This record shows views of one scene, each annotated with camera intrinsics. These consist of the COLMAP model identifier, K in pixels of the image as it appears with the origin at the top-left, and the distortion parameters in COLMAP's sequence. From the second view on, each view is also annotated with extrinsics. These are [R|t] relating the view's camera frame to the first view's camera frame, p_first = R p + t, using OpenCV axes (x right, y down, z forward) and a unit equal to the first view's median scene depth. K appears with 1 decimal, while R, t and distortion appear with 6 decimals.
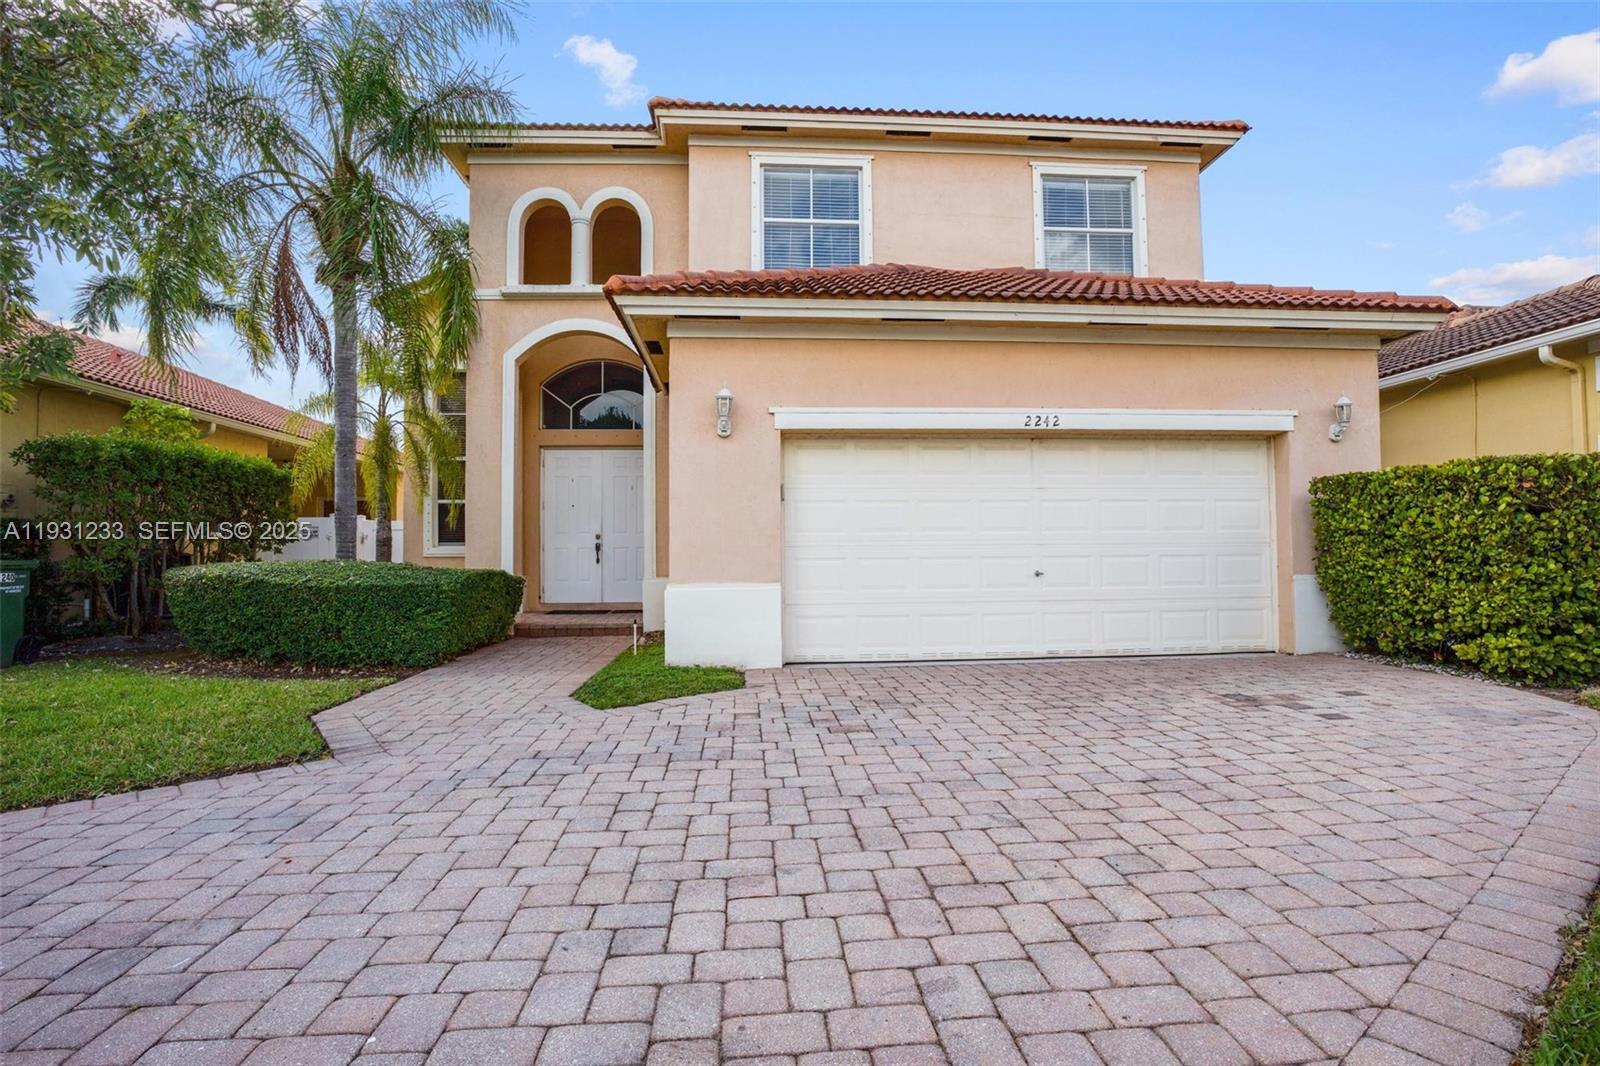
lens RADIAL K [[787.3, 0, 775.5], [0, 787.3, 547.5], [0, 0, 1]] dist [-0.059508, 0.014147]
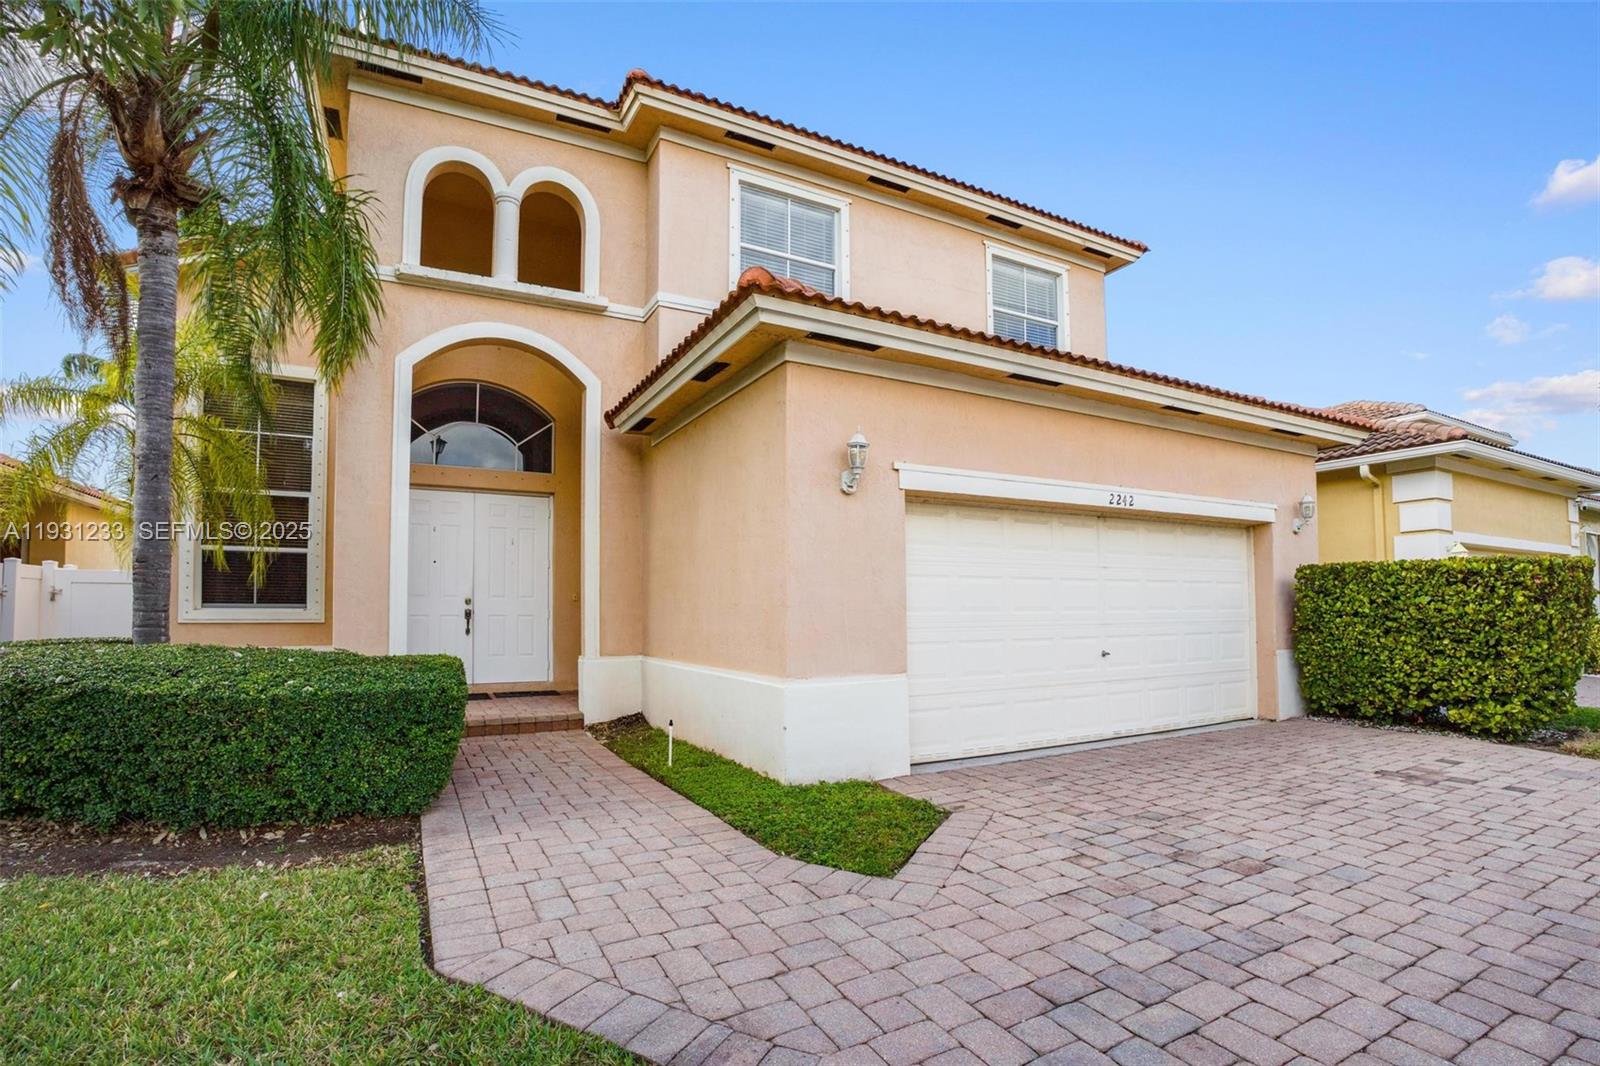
lens RADIAL K [[767.4, 0, 801.5], [0, 767.4, 592.2], [0, 0, 1]] dist [-0.061741, 0.012655]
pose [[0.908317, 0.016049, 0.417975, -0.410453], [-0.008471, 0.999765, -0.019978, -0.021231], [-0.418197, 0.014606, 0.908239, 0.285188]]
